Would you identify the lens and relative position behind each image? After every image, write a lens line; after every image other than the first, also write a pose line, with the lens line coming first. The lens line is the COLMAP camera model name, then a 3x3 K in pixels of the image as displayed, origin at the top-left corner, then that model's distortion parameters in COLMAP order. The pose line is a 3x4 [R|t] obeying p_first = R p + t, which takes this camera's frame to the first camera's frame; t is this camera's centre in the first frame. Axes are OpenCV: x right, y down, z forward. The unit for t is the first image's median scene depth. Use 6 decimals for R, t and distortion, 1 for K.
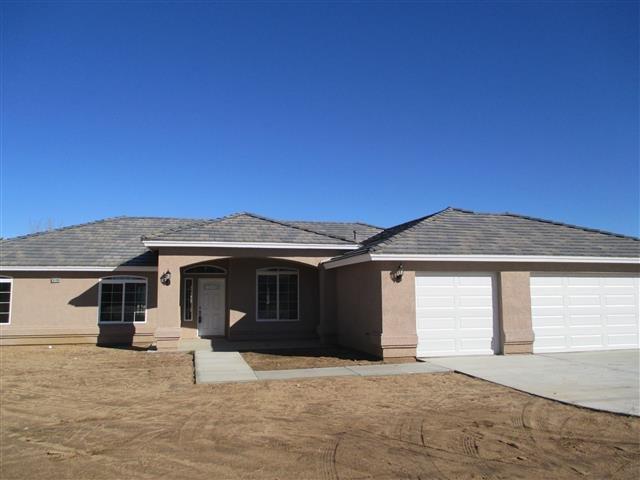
lens RADIAL K [[532.0, 0, 320.0], [0, 532.0, 240.0], [0, 0, 1]] dist [-0.010901, 0.001150]
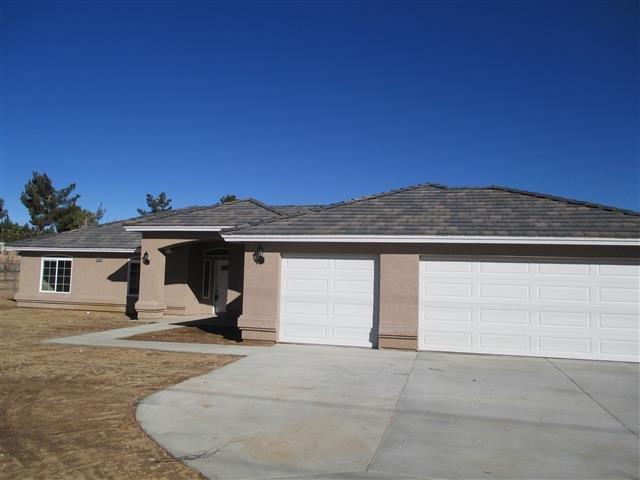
lens RADIAL K [[532.0, 0, 320.0], [0, 532.0, 240.0], [0, 0, 1]] dist [-0.010901, 0.001150]
pose [[0.881444, -0.005472, -0.472257, 0.656084], [0.016711, 0.999668, 0.019608, 0.017213], [0.471993, -0.025175, 0.881243, 0.179945]]
